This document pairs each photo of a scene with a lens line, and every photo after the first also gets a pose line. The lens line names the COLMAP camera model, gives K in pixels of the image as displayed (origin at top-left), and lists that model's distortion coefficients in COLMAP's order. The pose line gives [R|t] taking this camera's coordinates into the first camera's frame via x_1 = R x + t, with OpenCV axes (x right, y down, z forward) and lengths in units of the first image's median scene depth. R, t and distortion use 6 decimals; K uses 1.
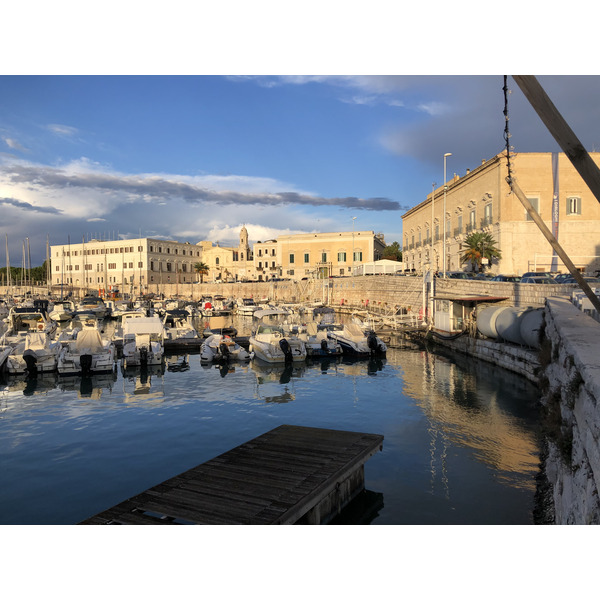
lens RADIAL K [[481.4, 0, 300.0], [0, 481.4, 300.0], [0, 0, 1]] dist [-0.003265, -0.003269]
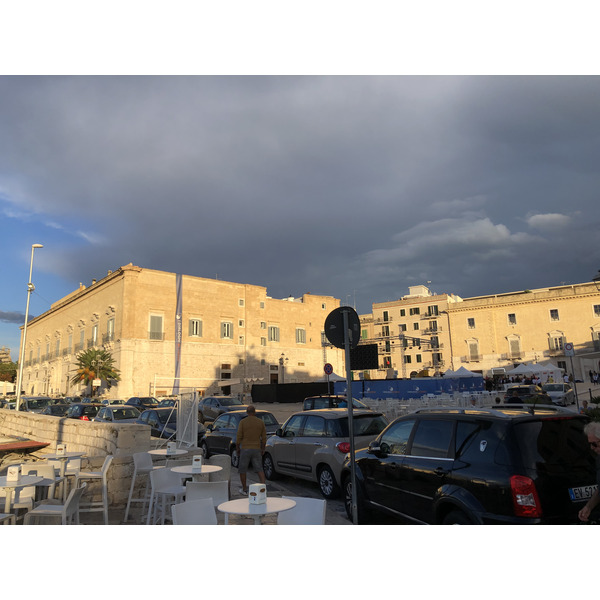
lens RADIAL K [[481.4, 0, 300.0], [0, 481.4, 300.0], [0, 0, 1]] dist [-0.003265, -0.003269]
pose [[0.768897, 0.119224, 0.628159, 0.099977], [0.038927, 0.971909, -0.232115, -0.010919], [-0.638187, 0.202925, 0.742657, 0.104888]]
